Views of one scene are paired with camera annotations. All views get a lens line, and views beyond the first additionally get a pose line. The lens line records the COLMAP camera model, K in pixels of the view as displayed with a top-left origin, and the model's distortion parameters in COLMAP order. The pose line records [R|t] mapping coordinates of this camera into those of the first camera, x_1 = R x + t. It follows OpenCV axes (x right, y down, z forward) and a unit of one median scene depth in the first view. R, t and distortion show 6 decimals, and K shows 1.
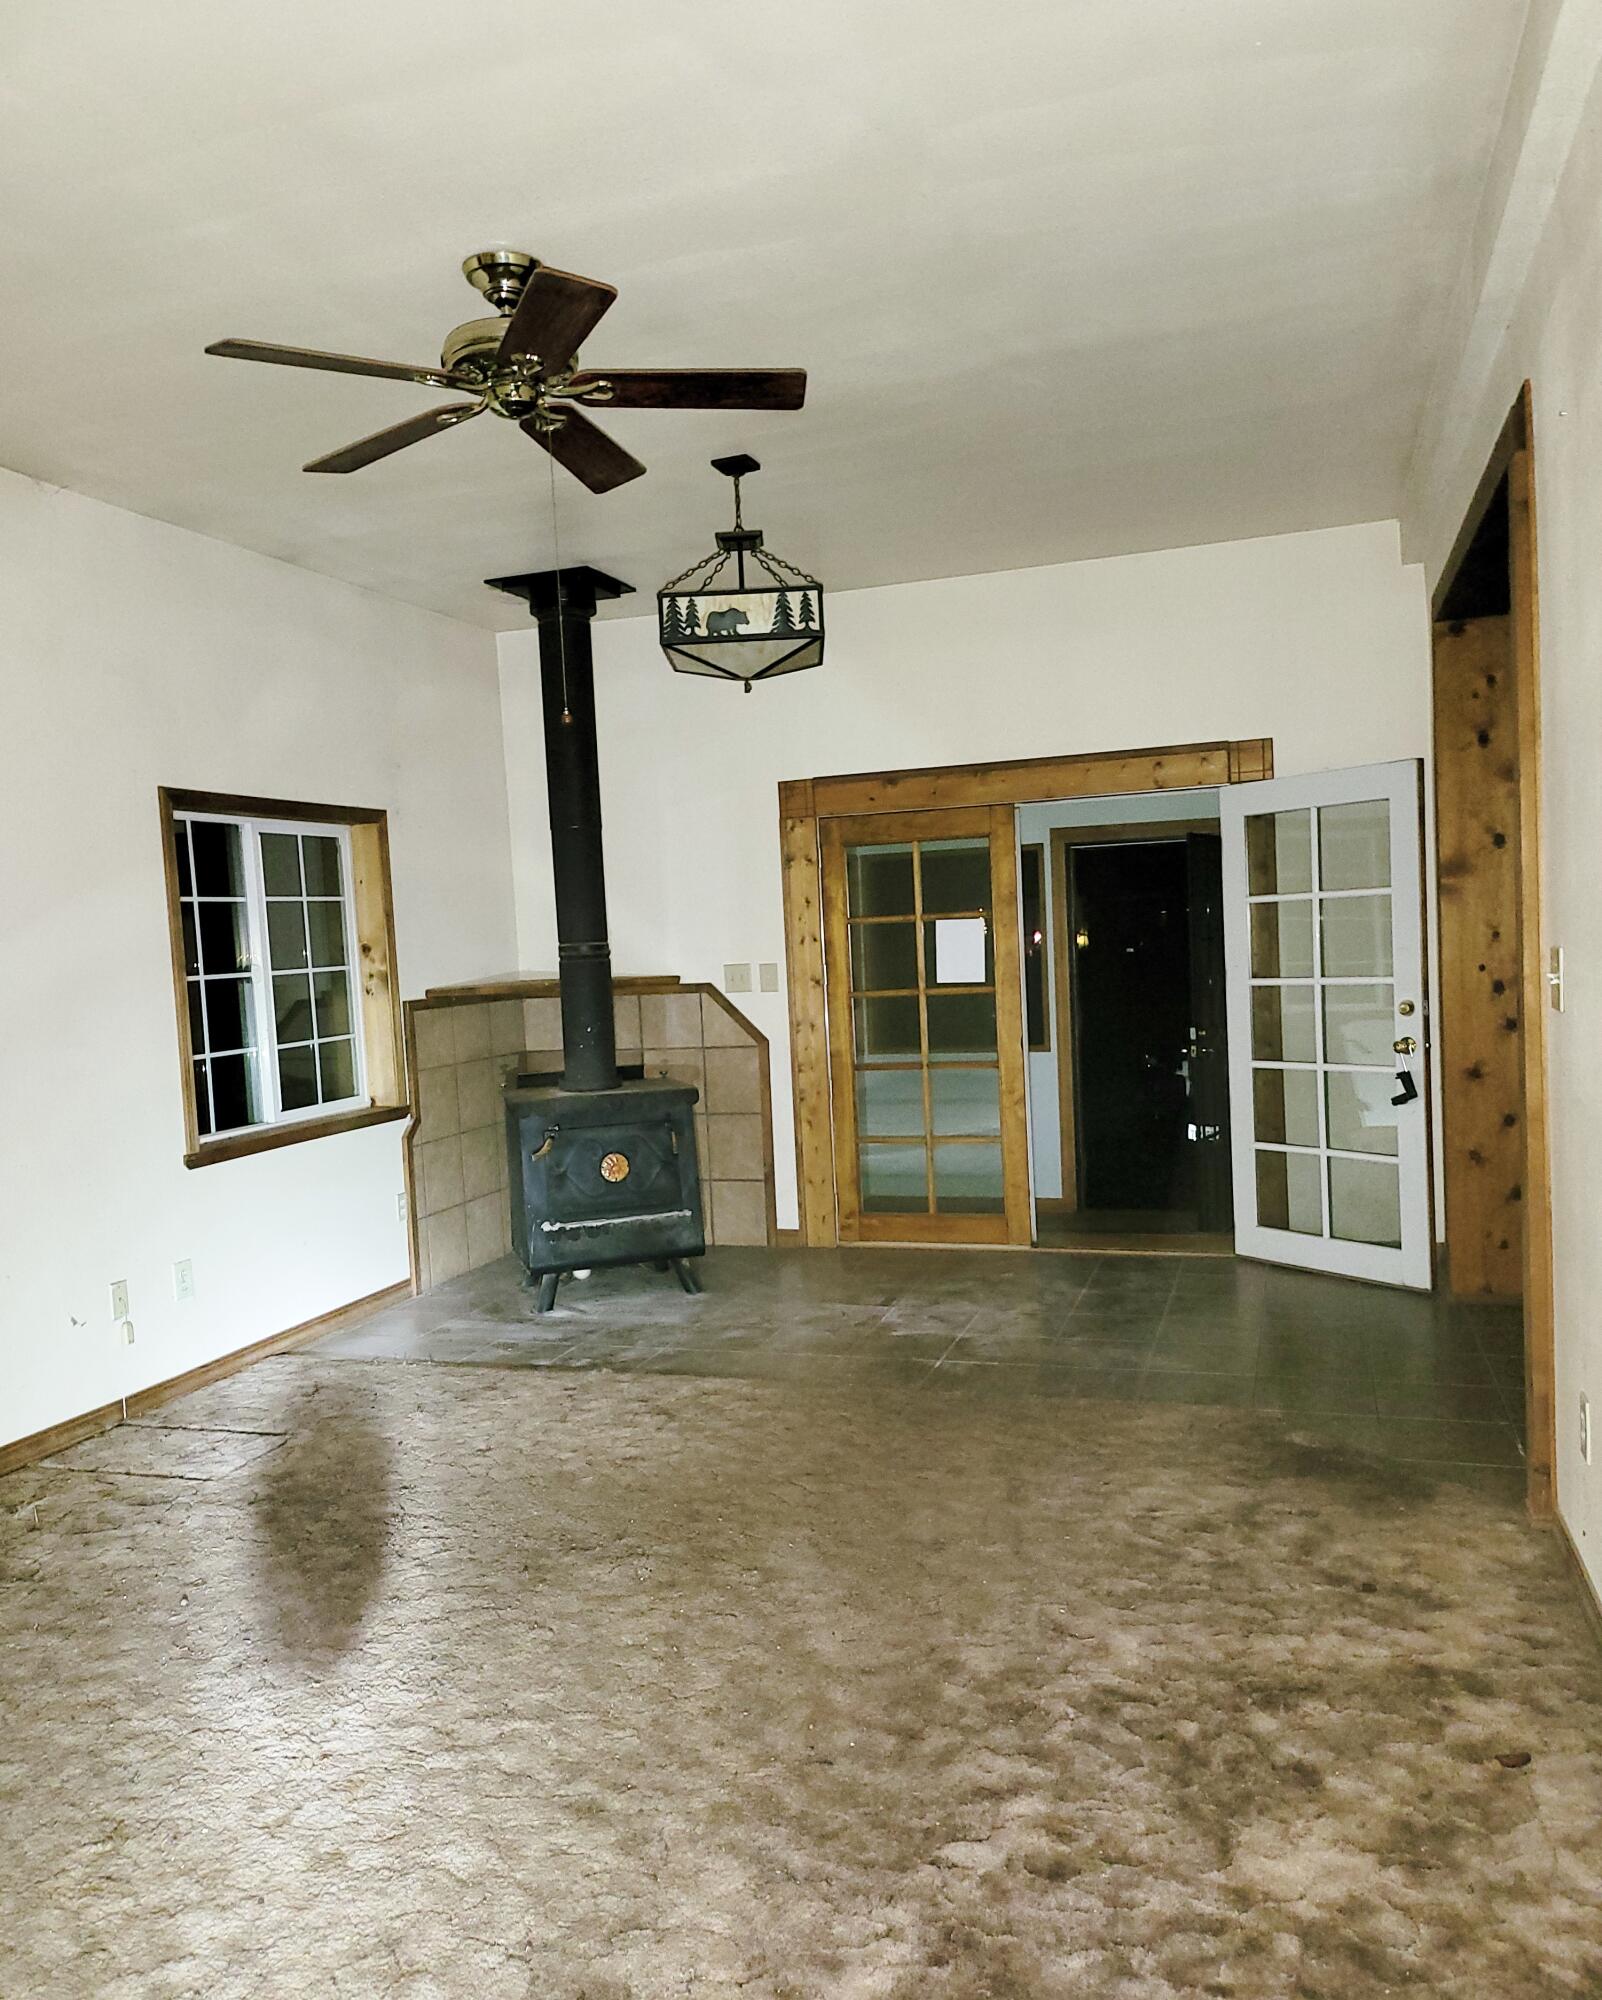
lens RADIAL K [[1500.5, 0, 796.1], [0, 1500.5, 994.4], [0, 0, 1]] dist [0.070342, -0.077656]
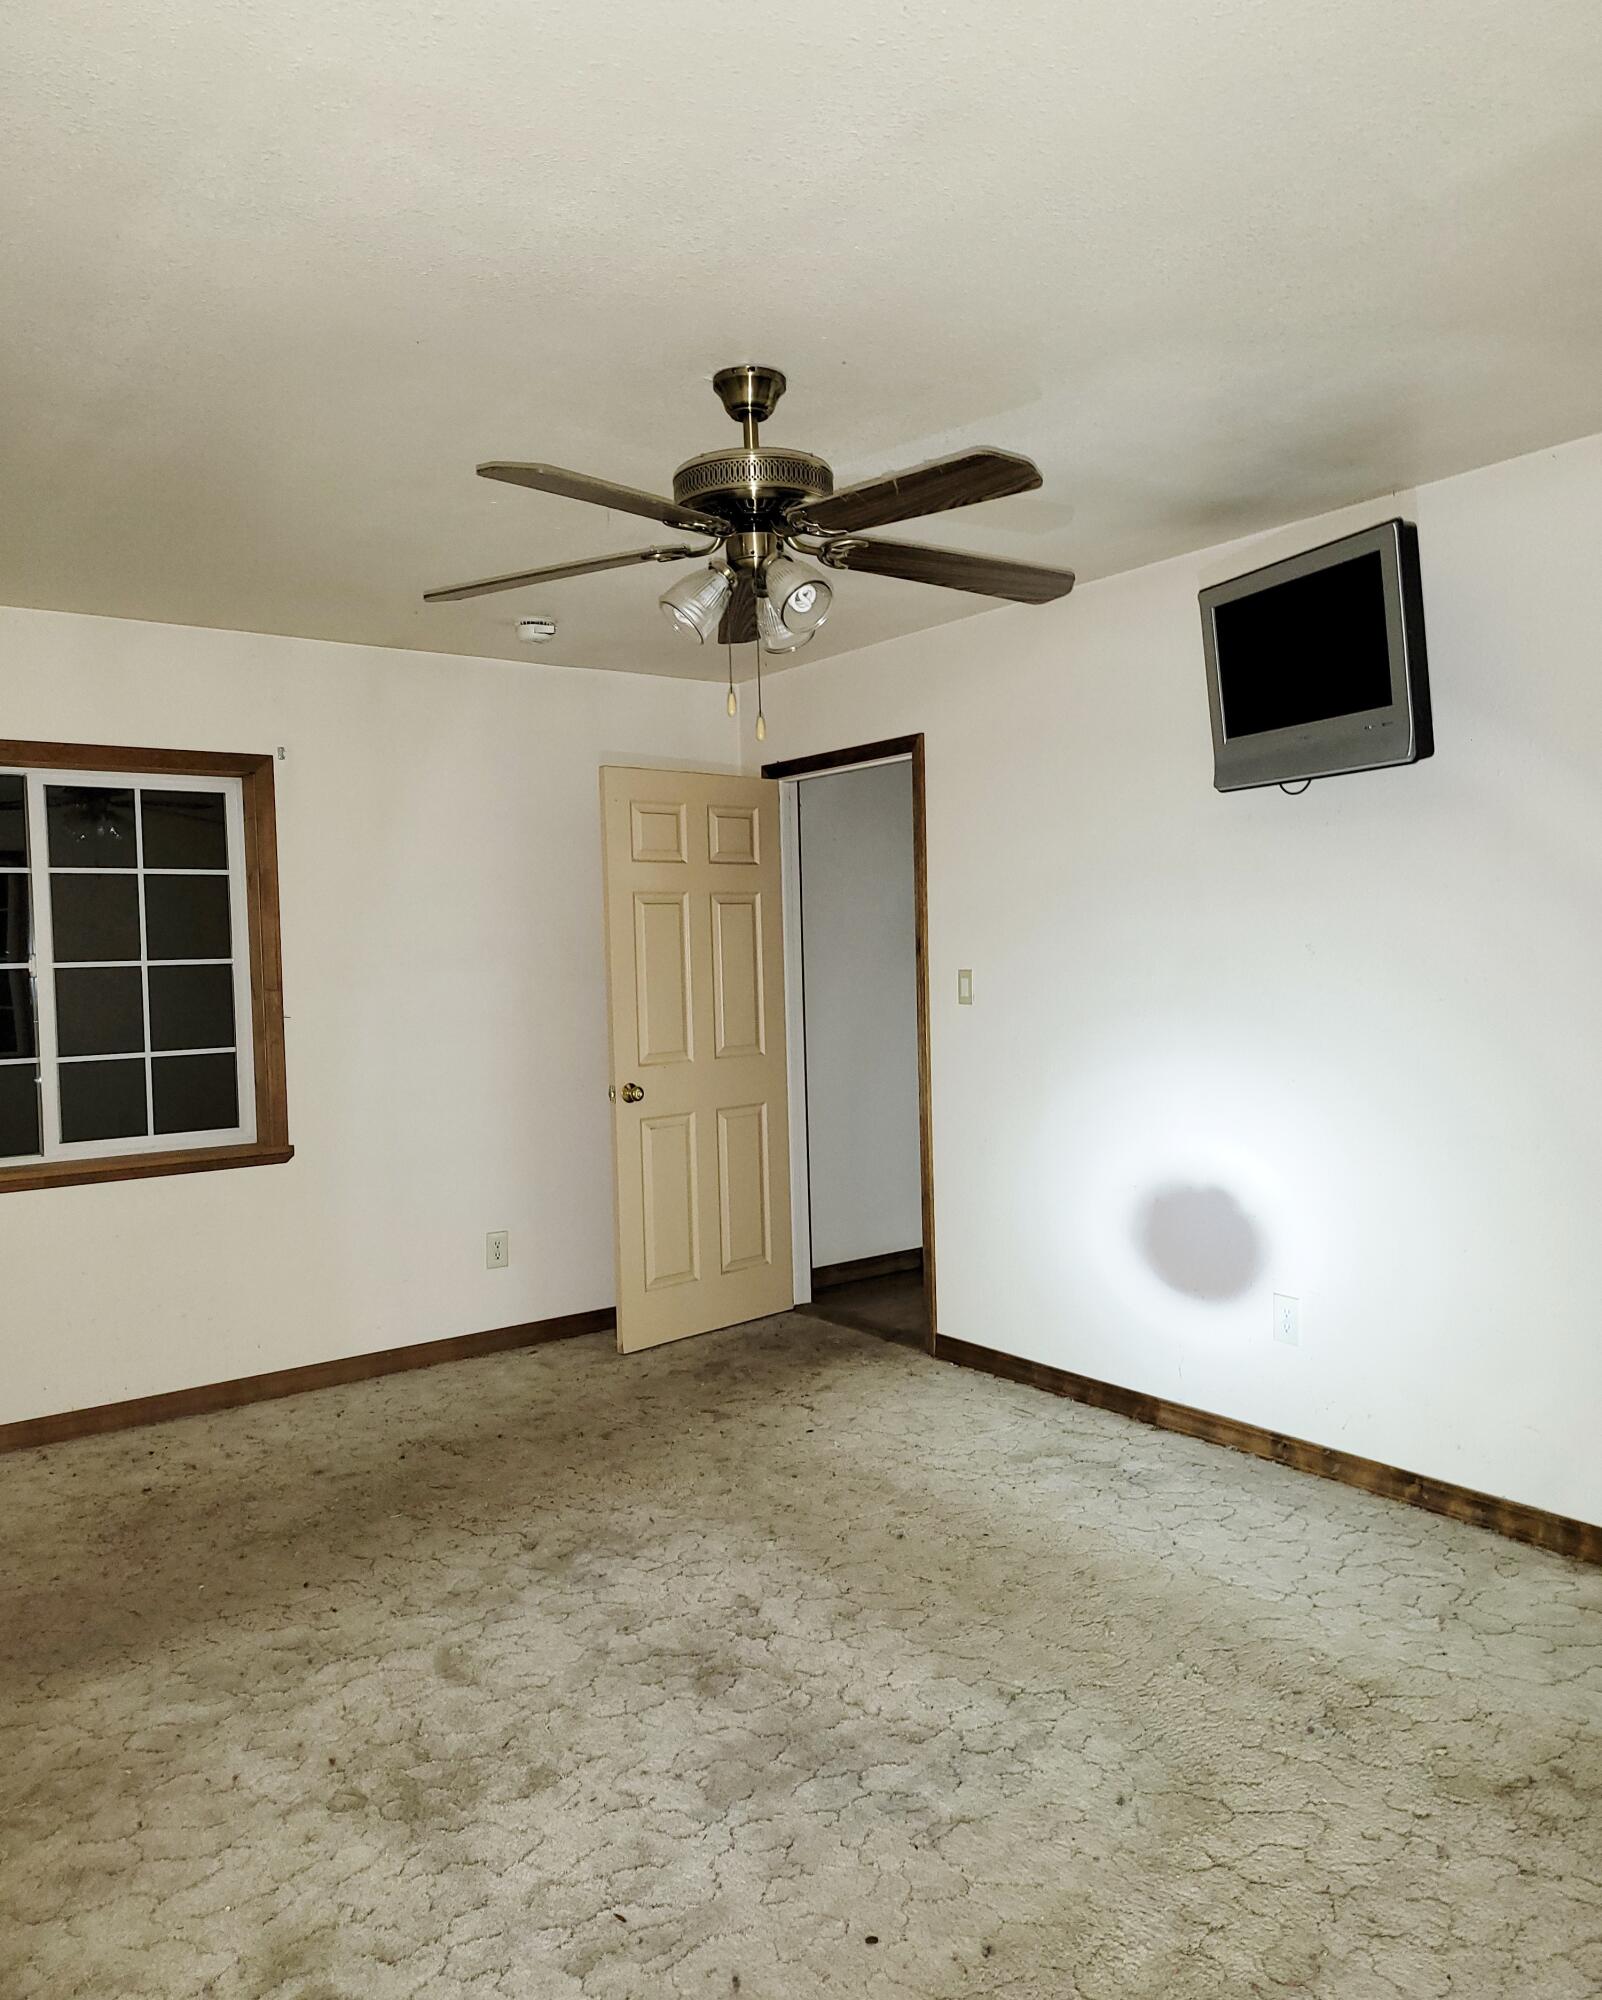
lens RADIAL K [[1500.5, 0, 796.1], [0, 1500.5, 994.4], [0, 0, 1]] dist [0.070342, -0.077656]
pose [[0.823693, 0.049447, -0.564876, 0.397675], [-0.044826, 0.998751, 0.022062, -0.032047], [0.565261, 0.007148, 0.824881, 0.546645]]
